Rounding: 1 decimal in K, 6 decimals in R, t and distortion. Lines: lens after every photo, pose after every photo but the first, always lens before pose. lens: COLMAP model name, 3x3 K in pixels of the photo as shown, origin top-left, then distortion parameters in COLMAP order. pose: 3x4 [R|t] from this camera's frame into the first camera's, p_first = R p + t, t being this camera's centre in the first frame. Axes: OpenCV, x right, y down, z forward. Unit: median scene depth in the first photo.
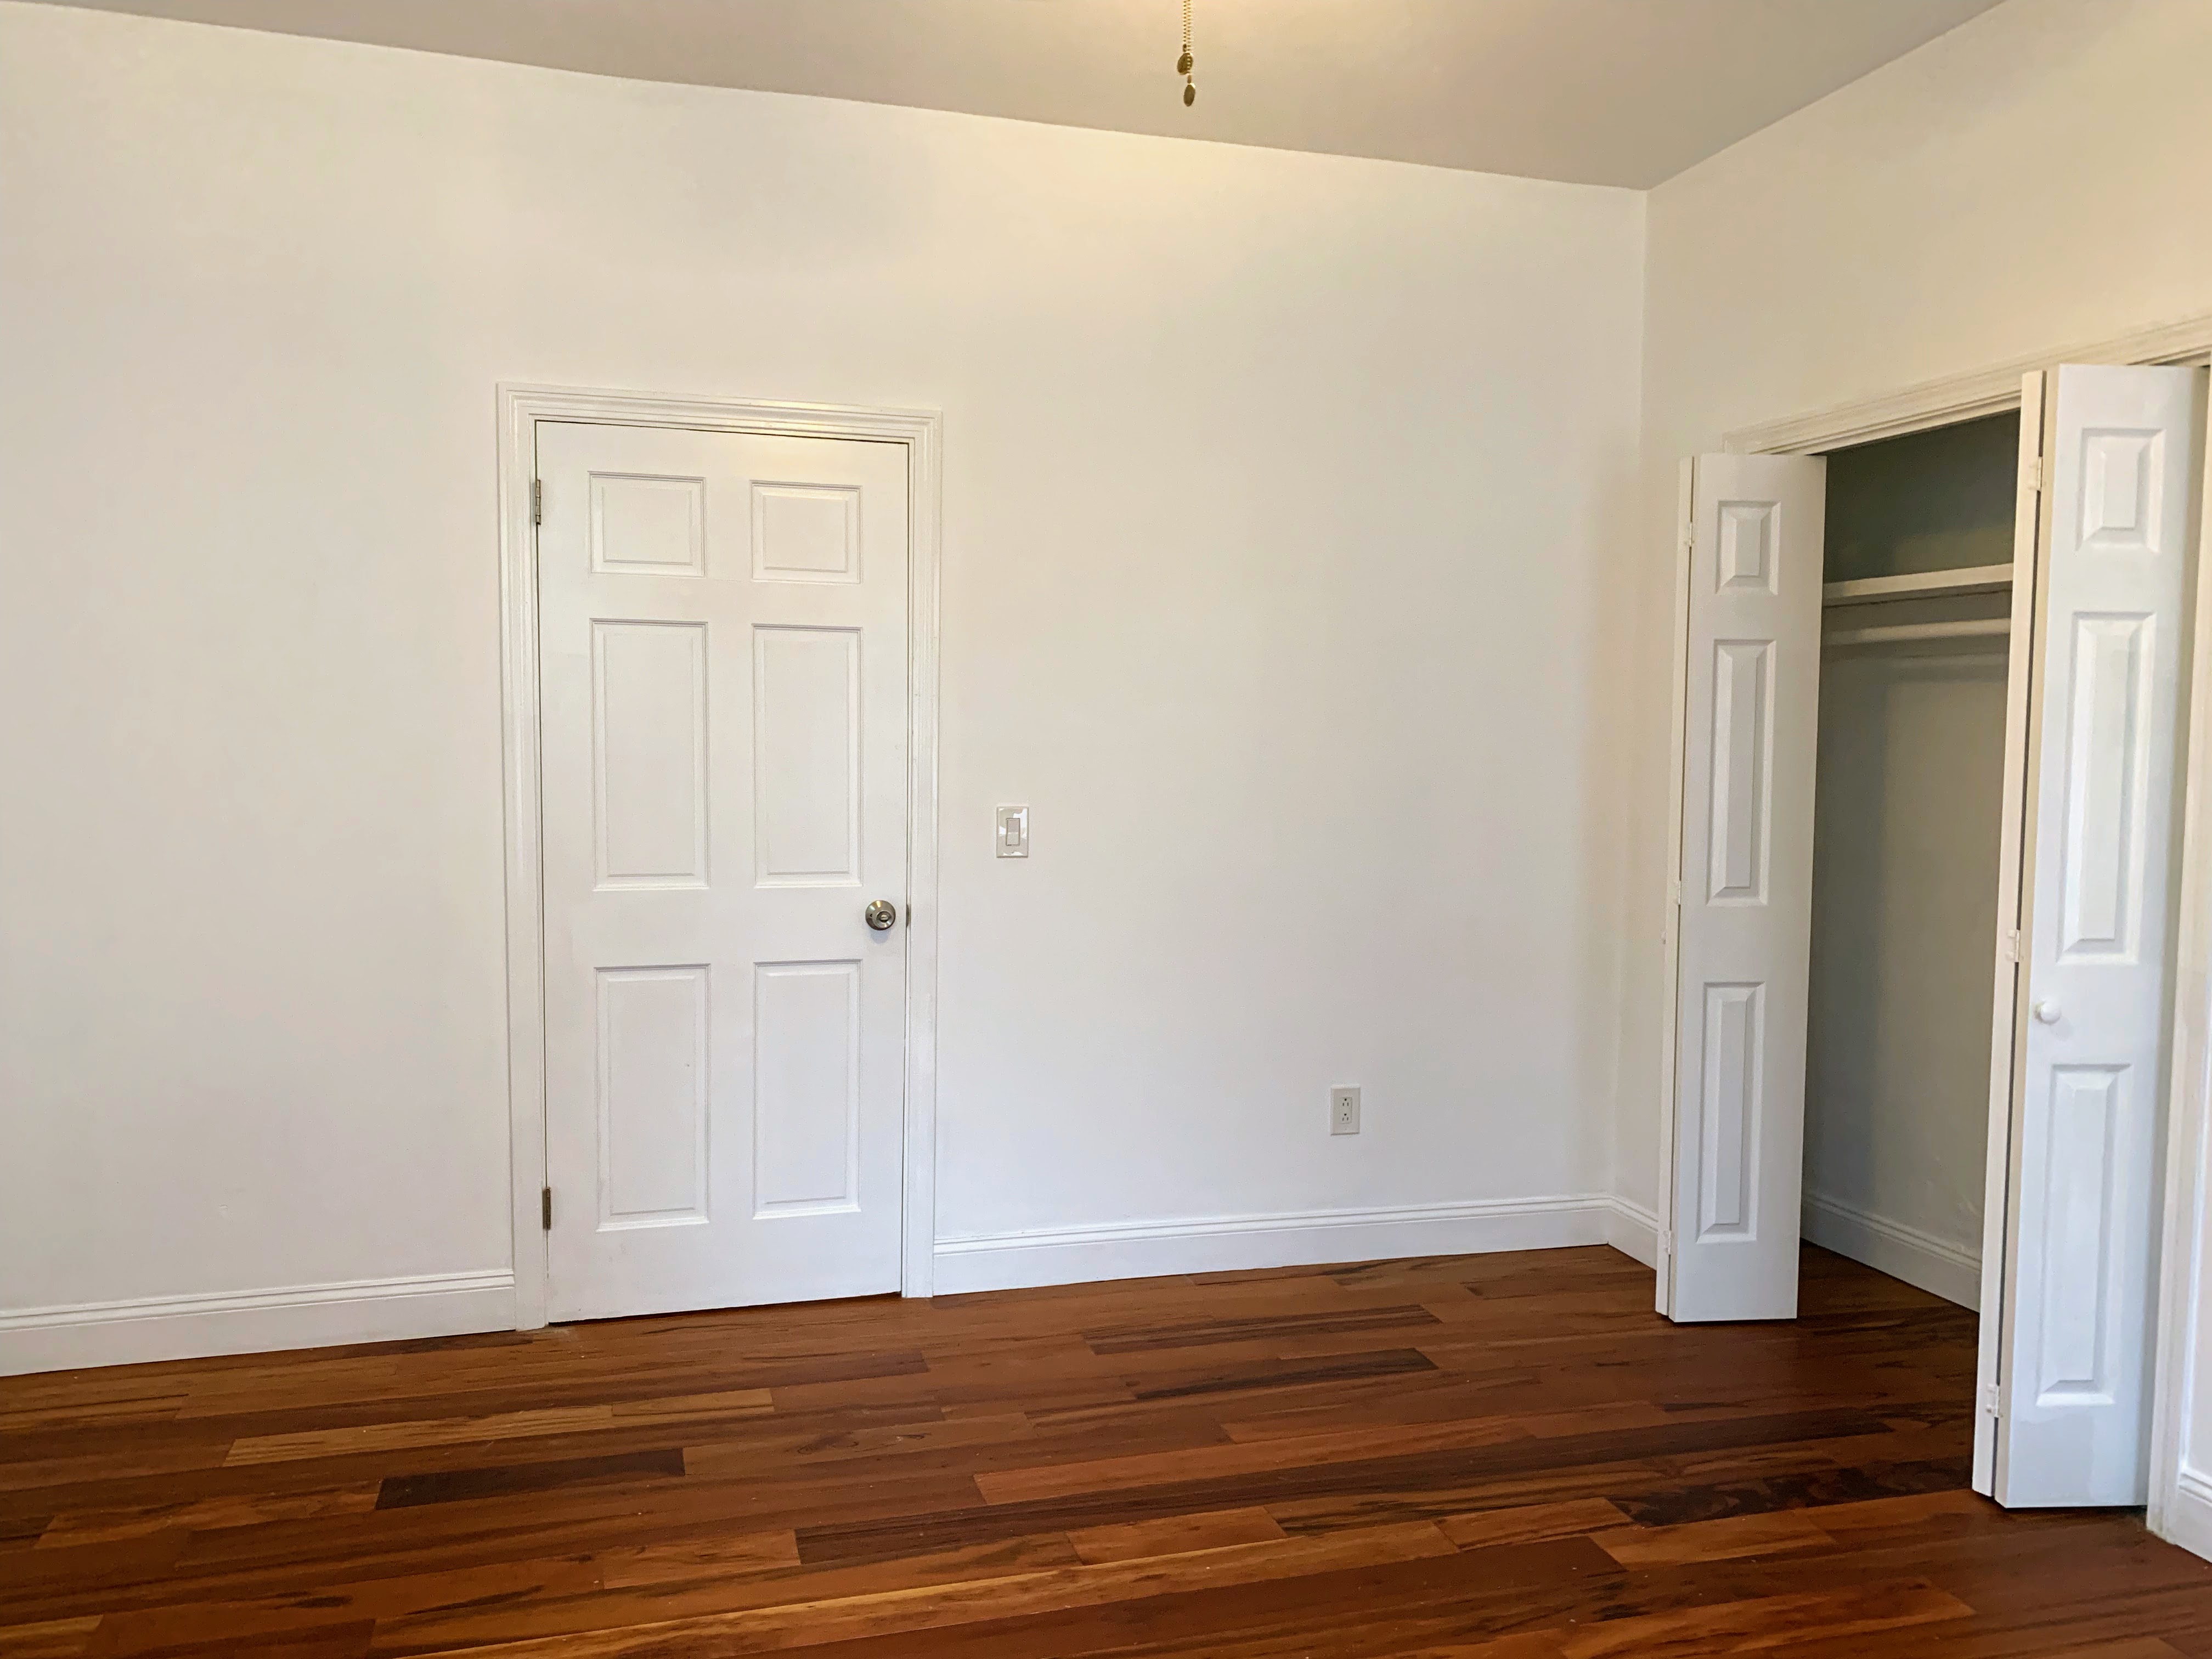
lens RADIAL K [[1700.9, 0, 1106.0], [0, 1700.9, 829.5], [0, 0, 1]] dist [-0.000343, 0.007178]
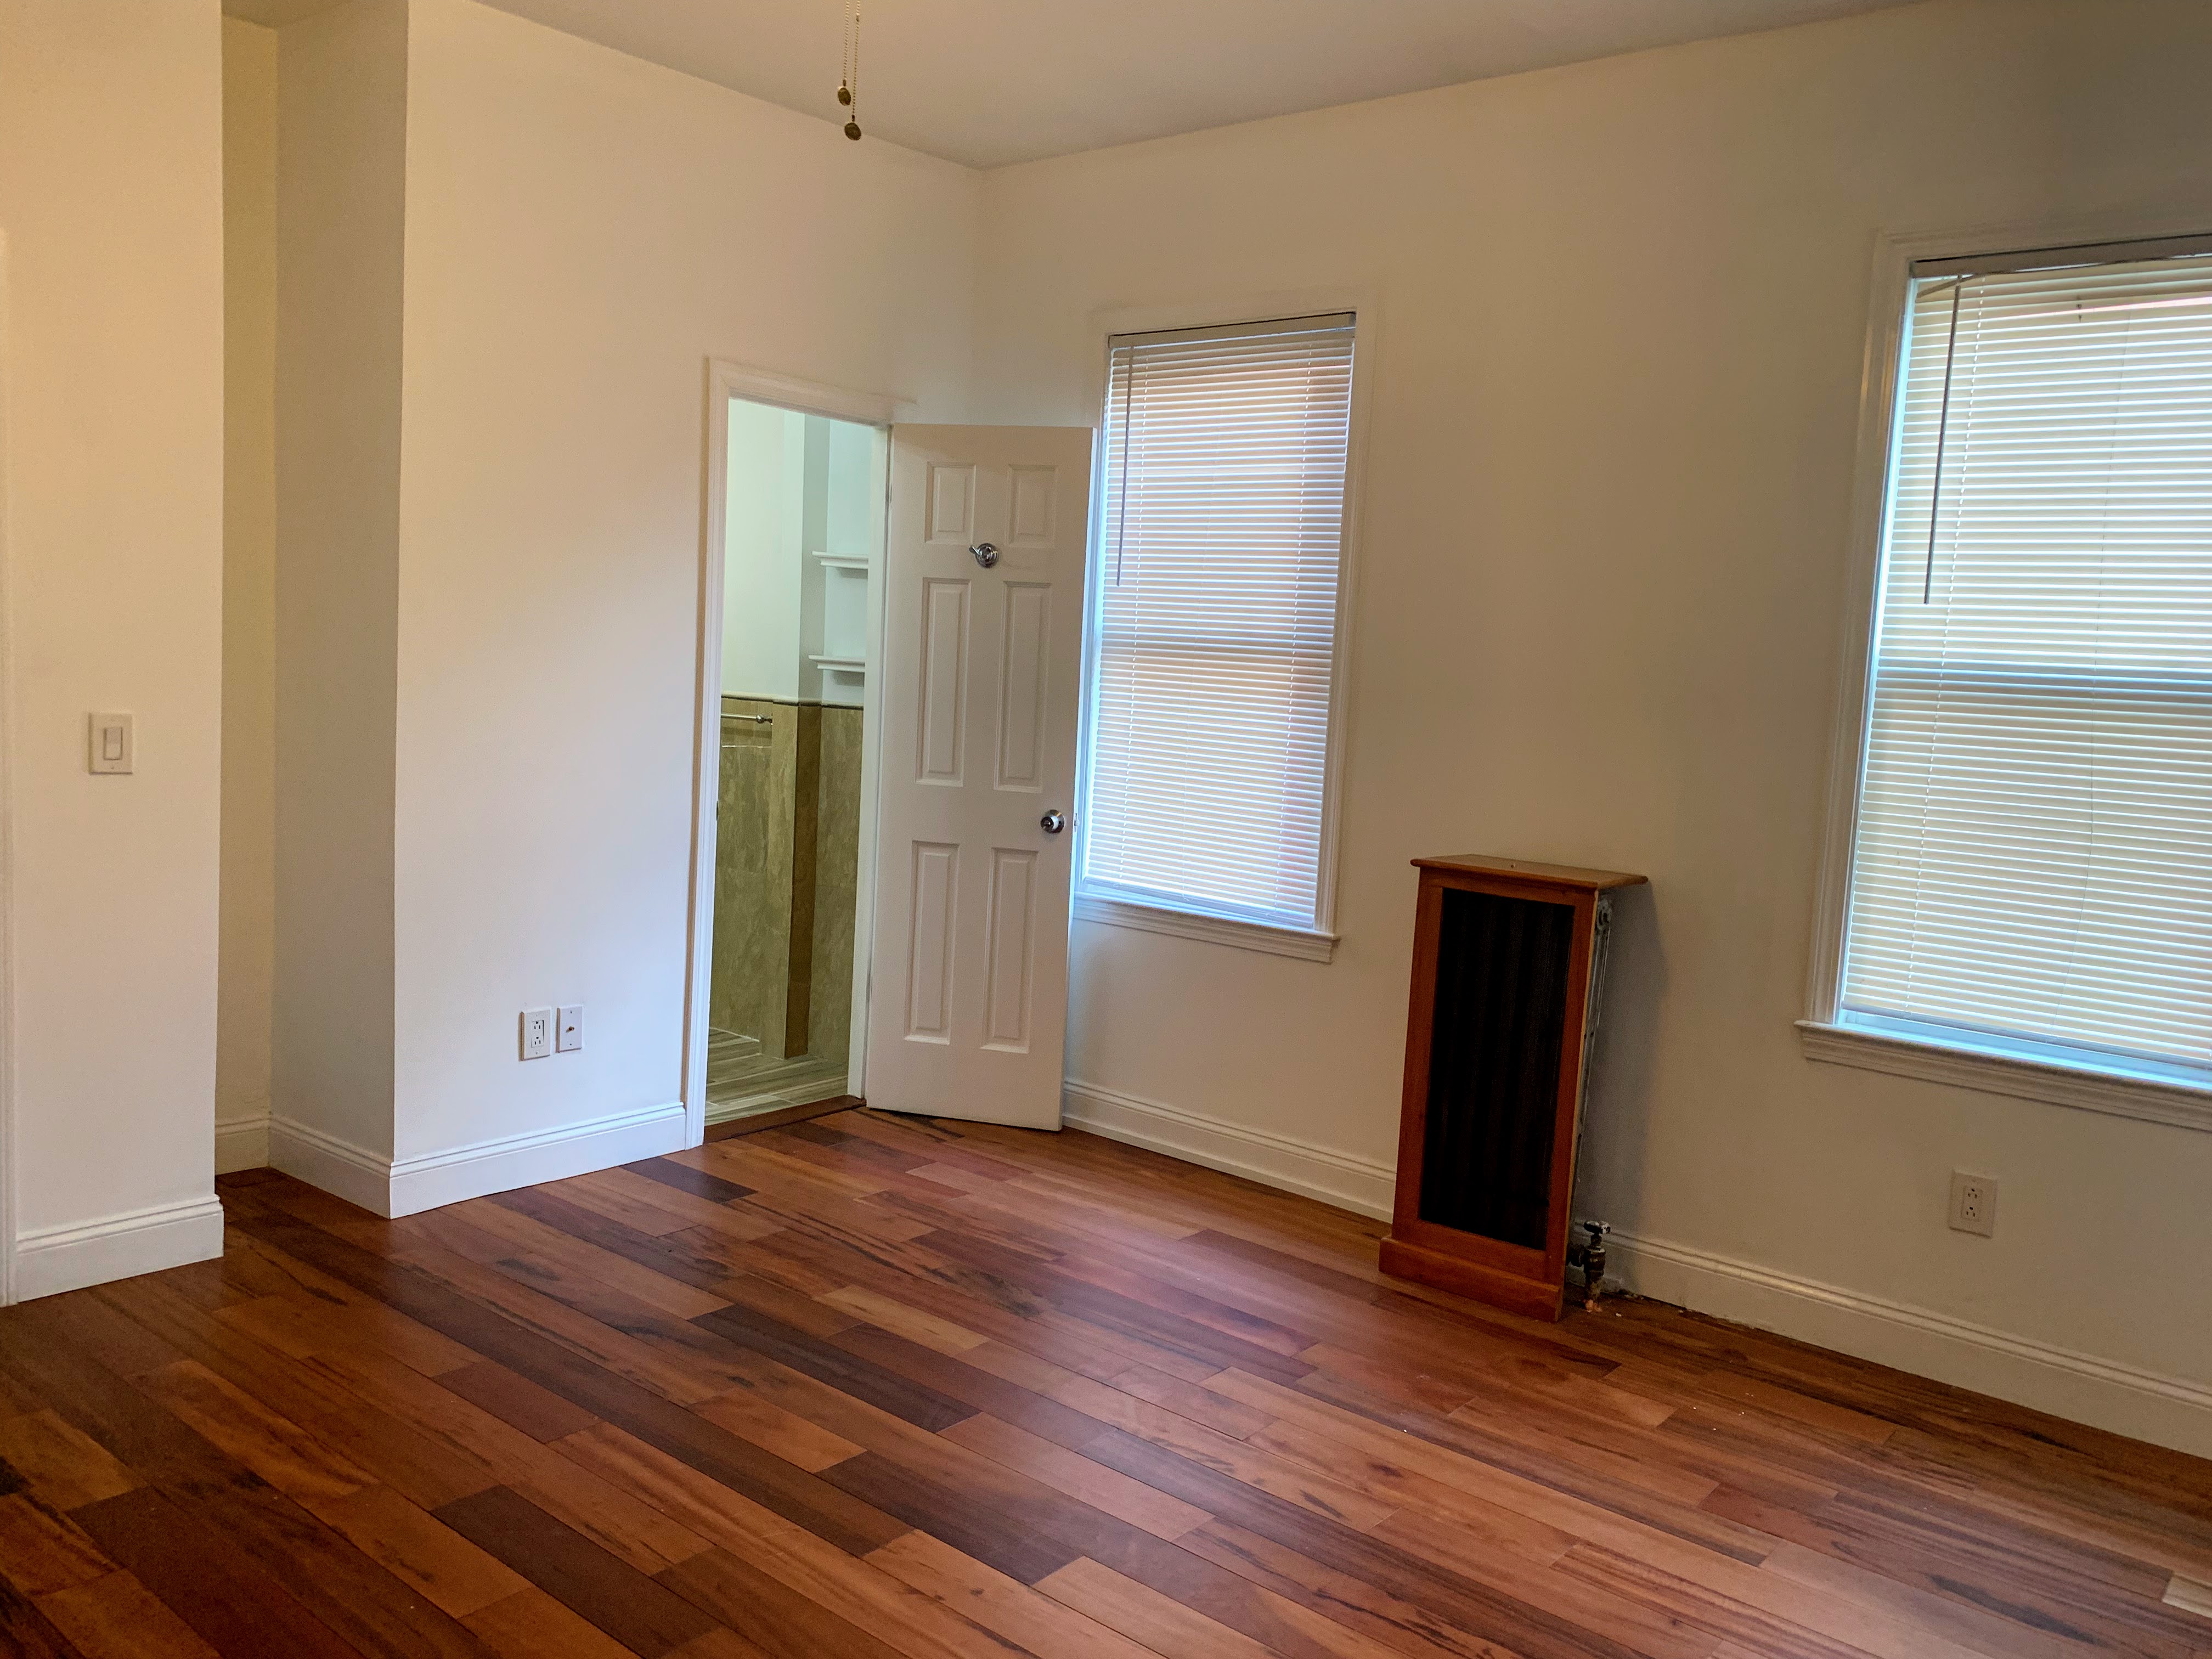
lens RADIAL K [[1697.4, 0, 1110.5], [0, 1697.4, 831.6], [0, 0, 1]] dist [0.034616, -0.041460]
pose [[-0.567131, -0.112460, 0.815914, -0.669994], [-0.007726, 0.991317, 0.131267, -0.057173], [-0.823592, 0.068142, -0.563075, 0.955983]]
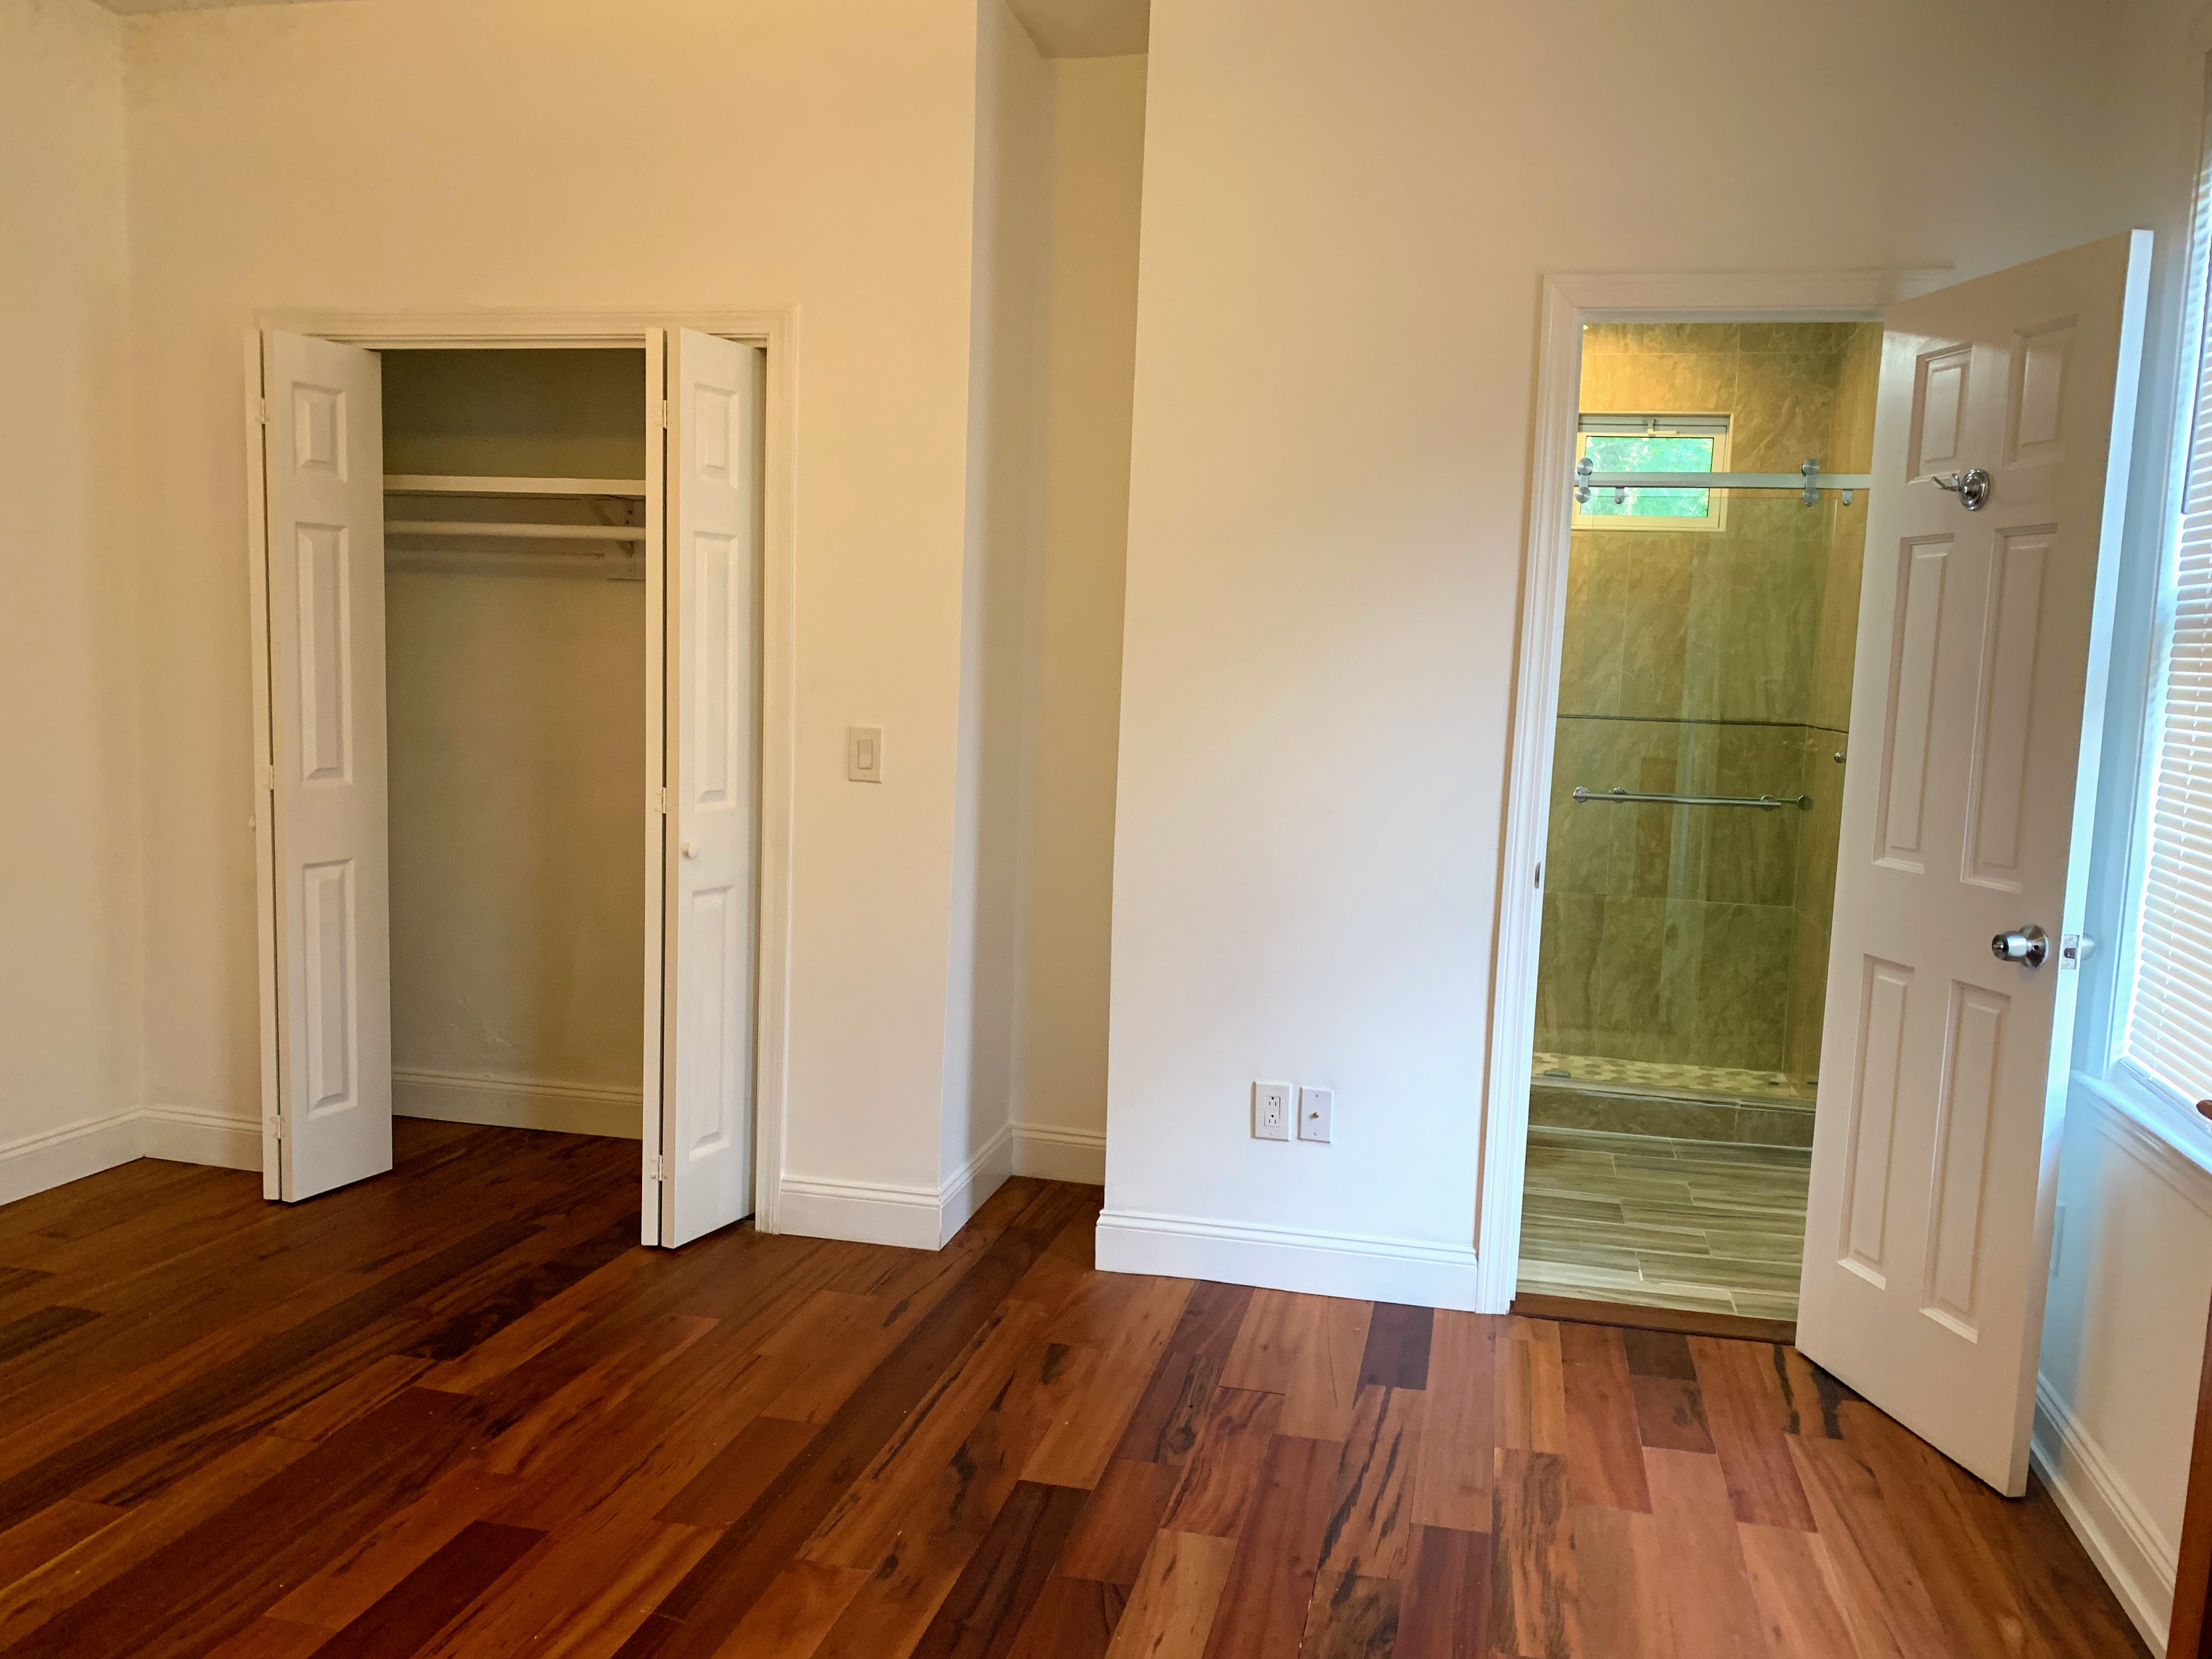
lens RADIAL K [[1697.4, 0, 1110.5], [0, 1697.4, 831.6], [0, 0, 1]] dist [0.034616, -0.041460]
pose [[0.489674, -0.080331, 0.868197, -0.364082], [0.020801, 0.996540, 0.080473, -0.001312], [-0.871658, -0.021346, 0.489650, 0.108253]]
